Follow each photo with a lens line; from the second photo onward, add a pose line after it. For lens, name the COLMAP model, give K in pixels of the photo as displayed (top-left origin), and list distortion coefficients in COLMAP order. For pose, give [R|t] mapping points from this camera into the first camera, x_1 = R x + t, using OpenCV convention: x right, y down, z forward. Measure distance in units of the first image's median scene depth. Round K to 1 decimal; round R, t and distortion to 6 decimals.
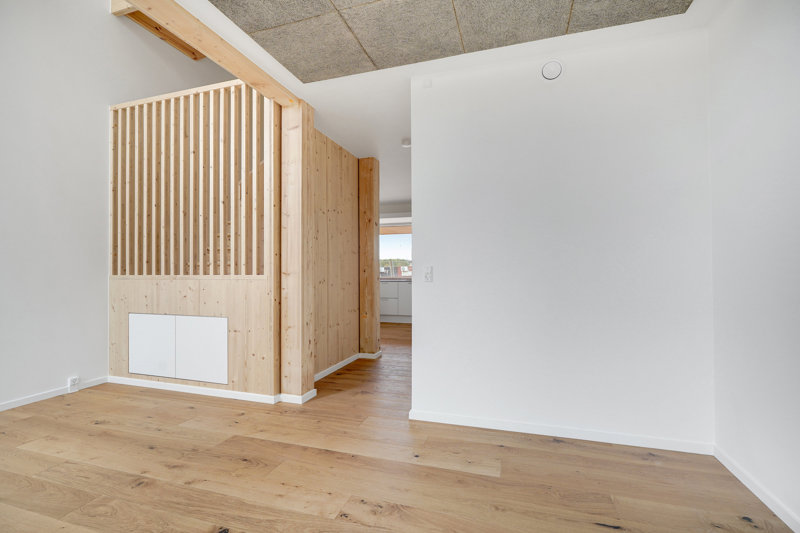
lens RADIAL K [[366.9, 0, 418.0], [0, 366.9, 265.2], [0, 0, 1]] dist [-0.005769, 0.002120]
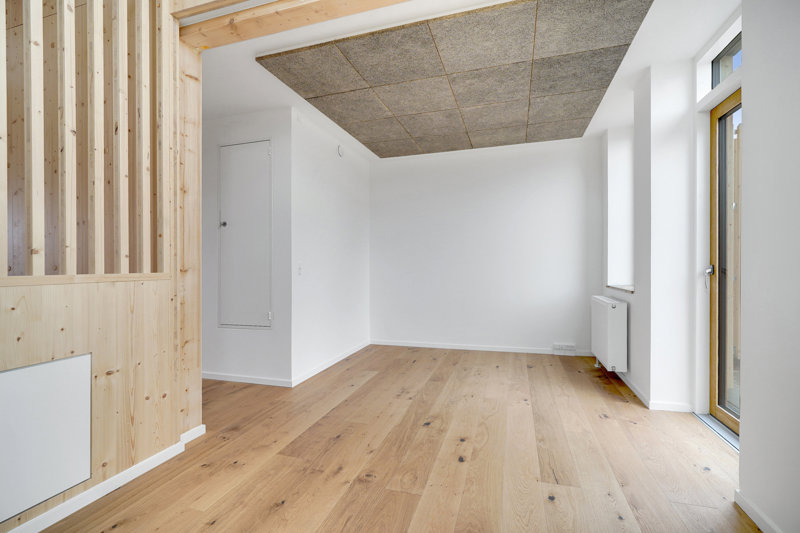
lens RADIAL K [[366.9, 0, 401.6], [0, 366.9, 267.3], [0, 0, 1]] dist [-0.005769, 0.002120]
pose [[-0.004333, -0.003326, 0.999985, -1.434935], [-0.011894, 0.999924, 0.003274, 0.013252], [-0.999920, -0.011880, -0.004372, 0.744604]]
